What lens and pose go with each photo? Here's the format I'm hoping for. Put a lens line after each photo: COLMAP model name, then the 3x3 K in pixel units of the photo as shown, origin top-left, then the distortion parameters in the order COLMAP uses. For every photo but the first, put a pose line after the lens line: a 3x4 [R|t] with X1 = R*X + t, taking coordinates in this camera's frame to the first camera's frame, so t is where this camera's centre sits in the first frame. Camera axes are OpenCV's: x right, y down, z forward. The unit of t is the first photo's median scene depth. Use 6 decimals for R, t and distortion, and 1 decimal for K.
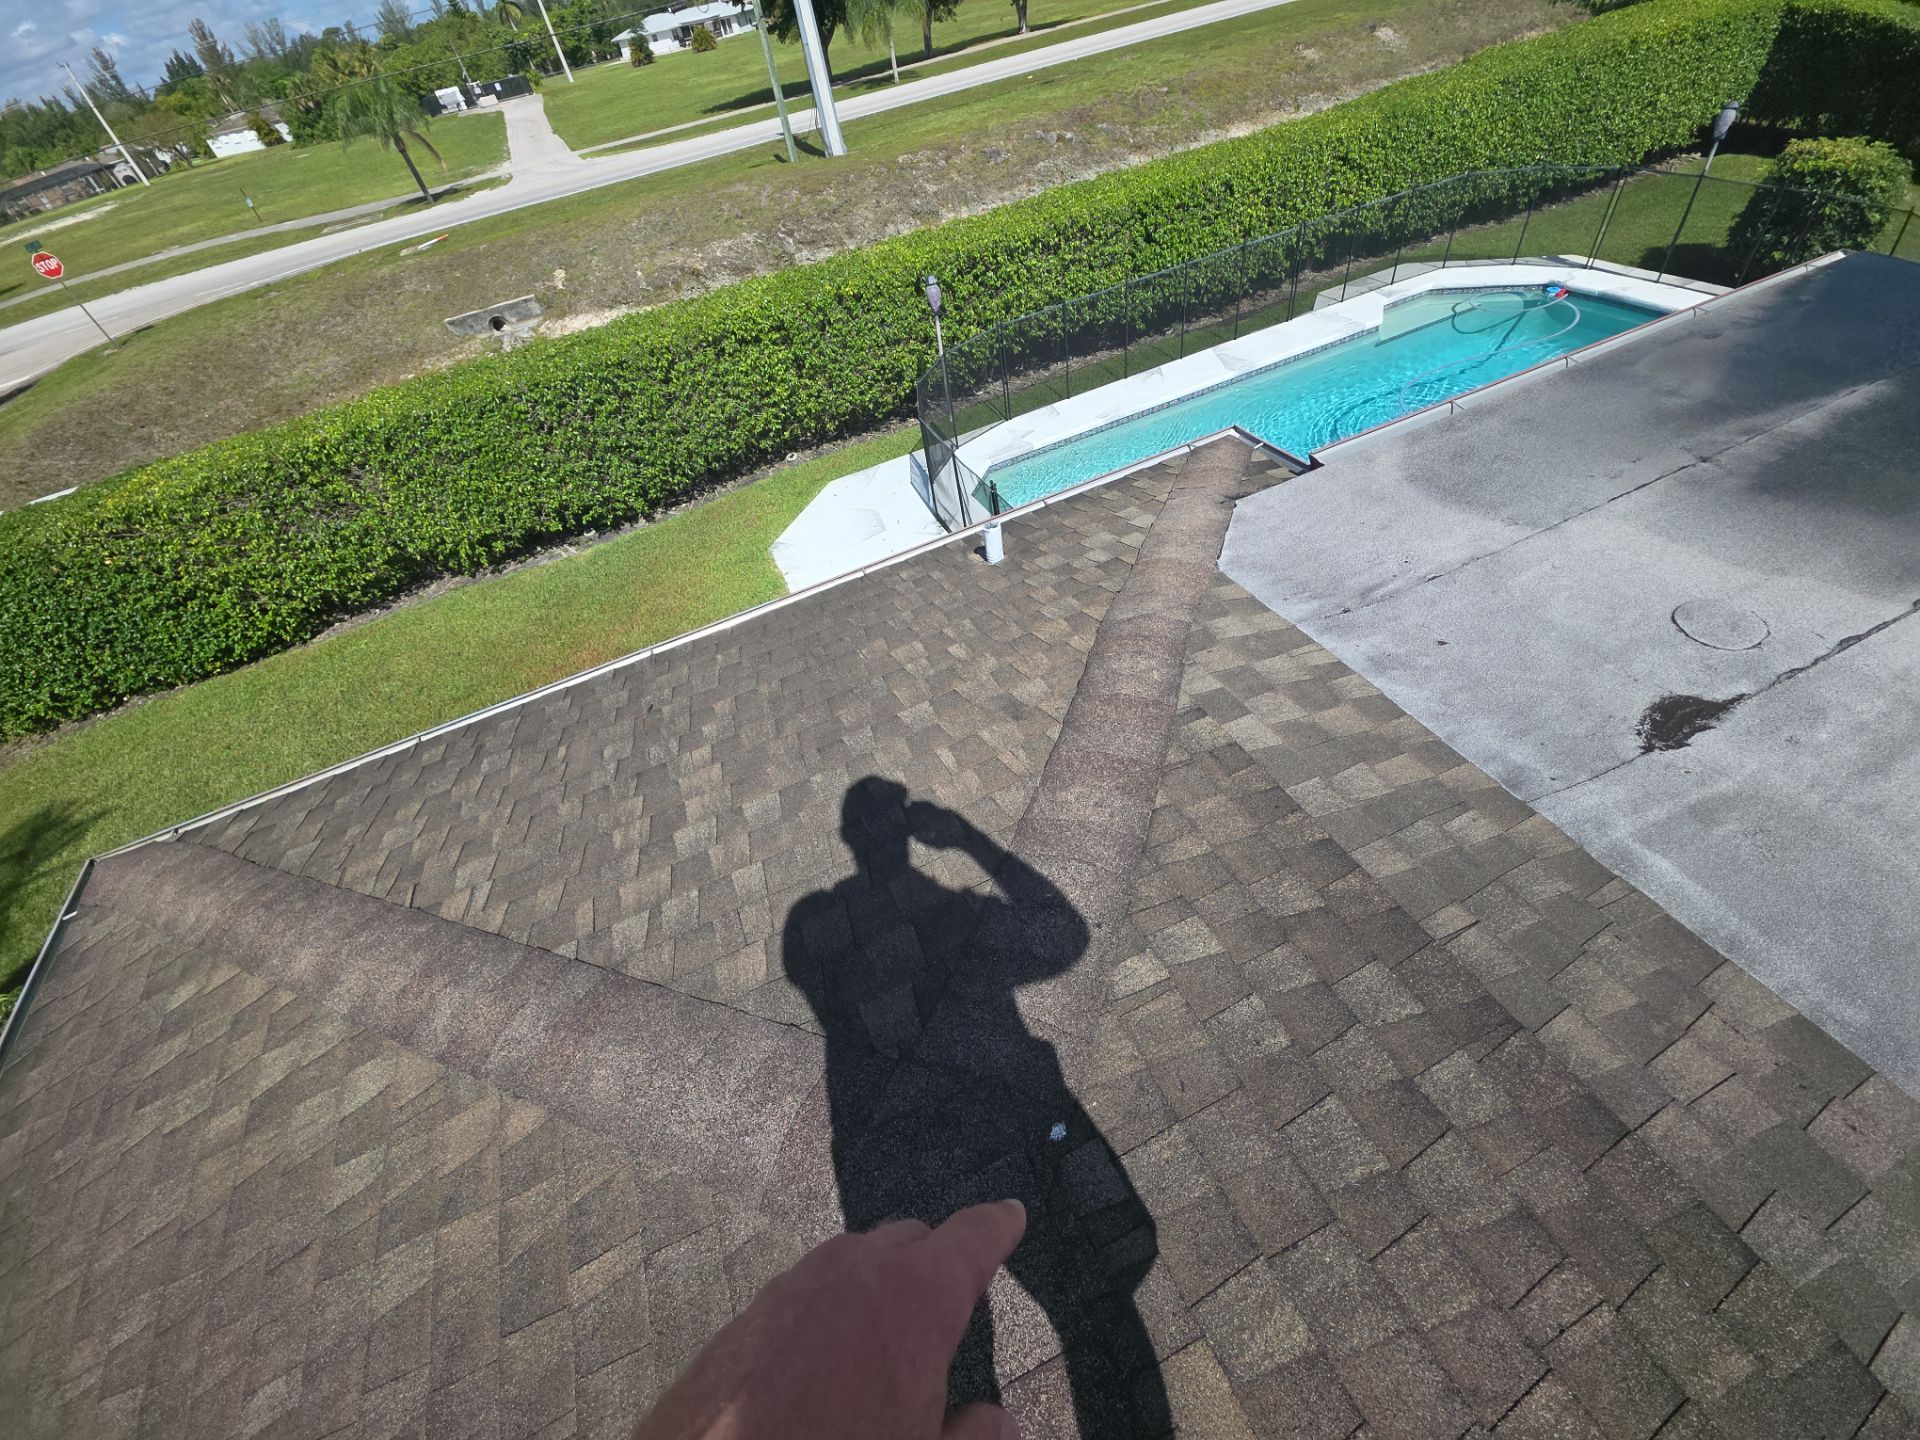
lens RADIAL K [[757.2, 0, 951.4], [0, 757.2, 718.4], [0, 0, 1]] dist [0.011426, -0.007989]
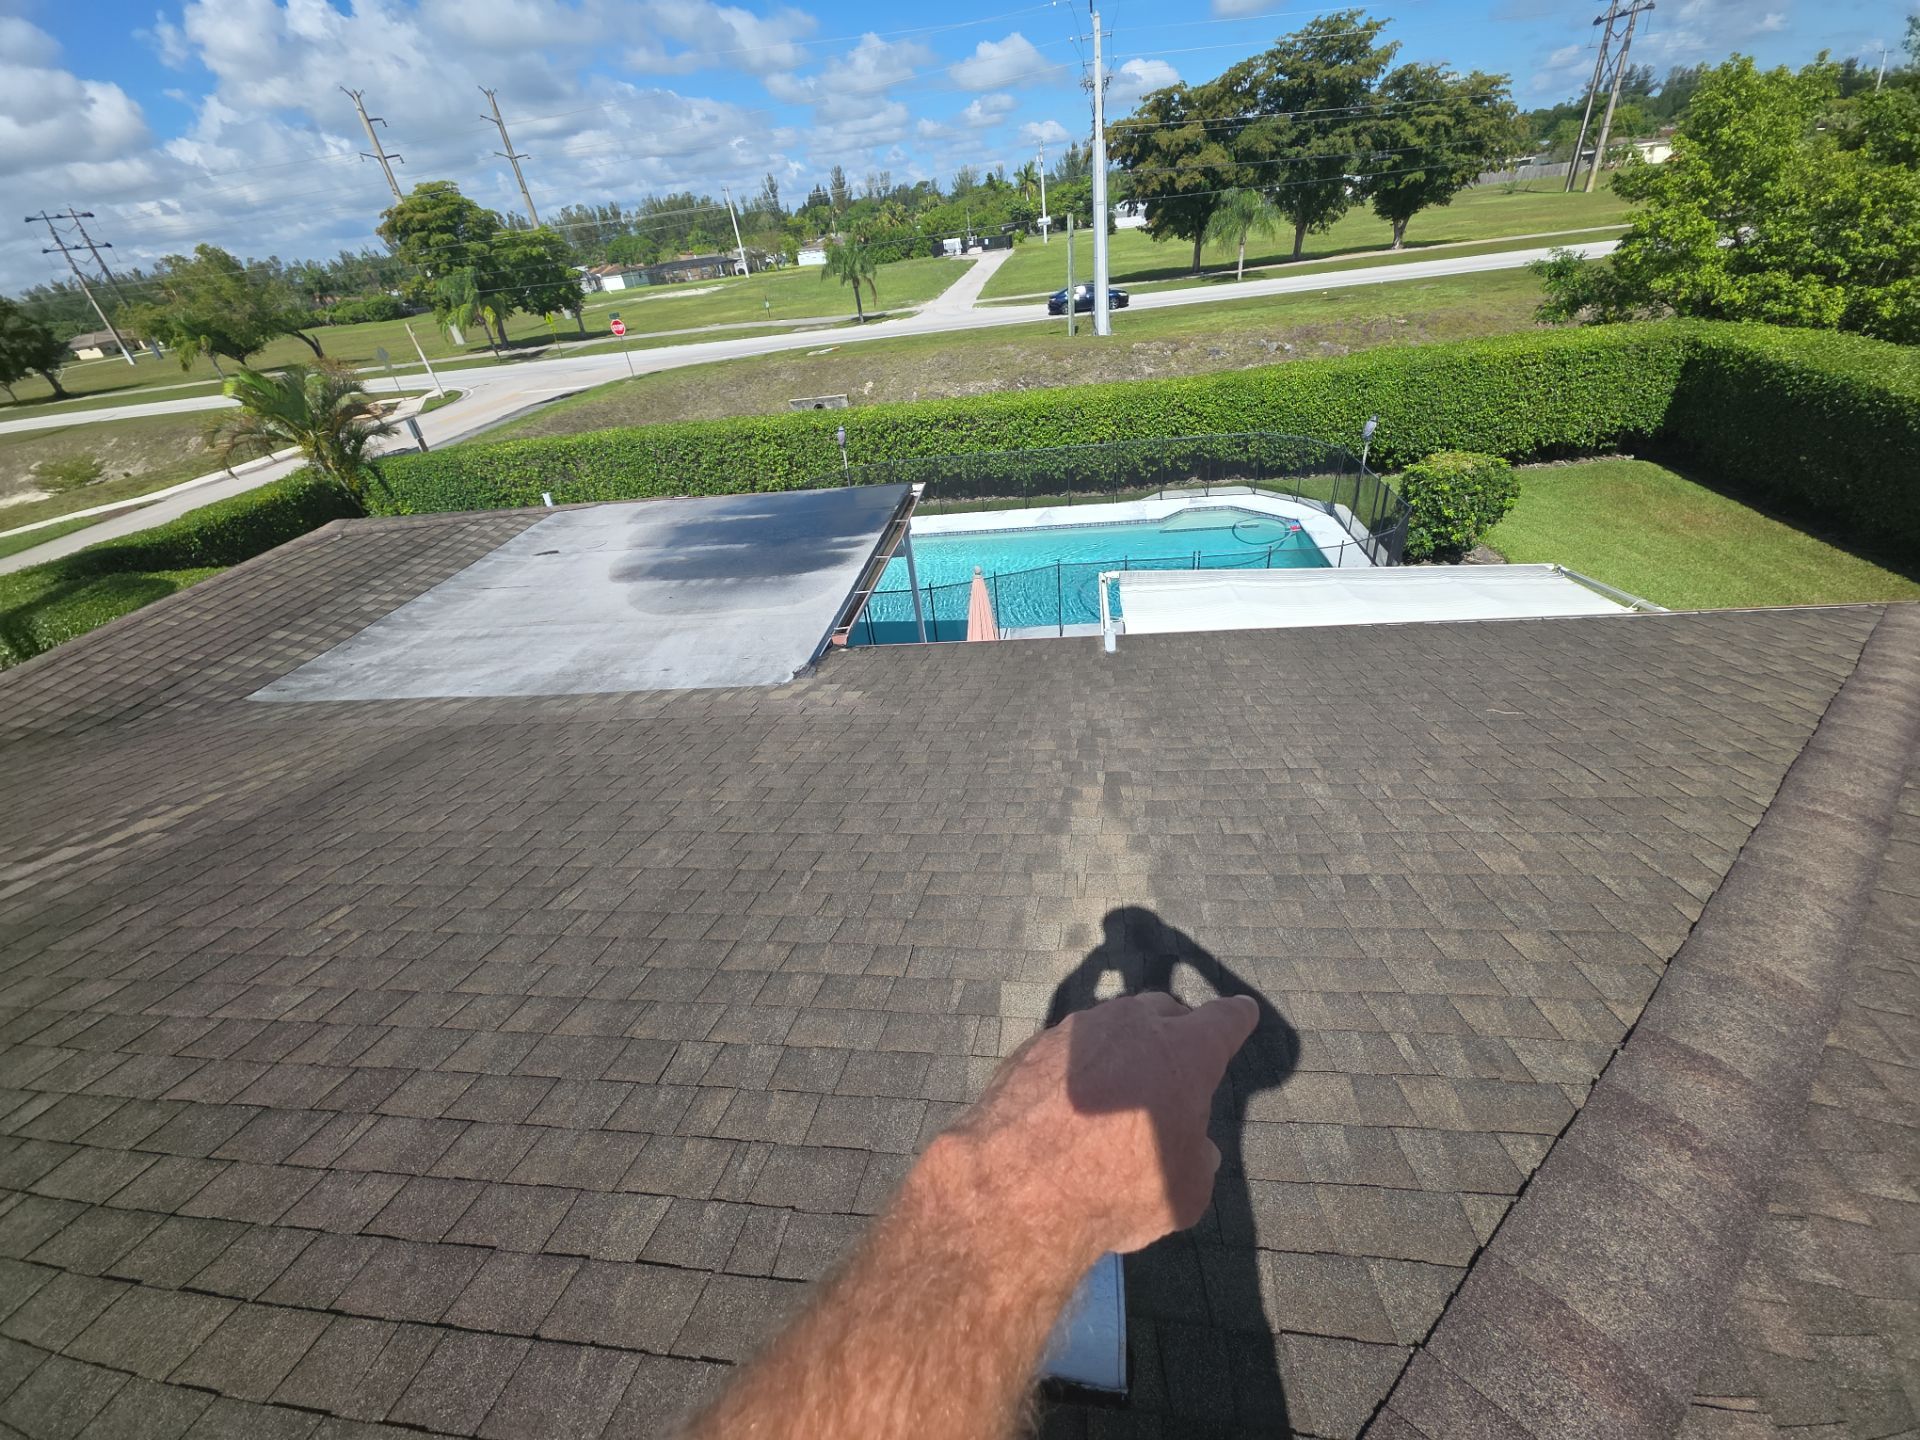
lens RADIAL K [[756.0, 0, 963.7], [0, 756.0, 717.0], [0, 0, 1]] dist [0.011183, -0.007804]
pose [[0.866551, 0.326178, -0.377752, 0.881915], [-0.374399, 0.925333, -0.059862, 0.041010], [0.330021, 0.193303, 0.923970, -0.335146]]
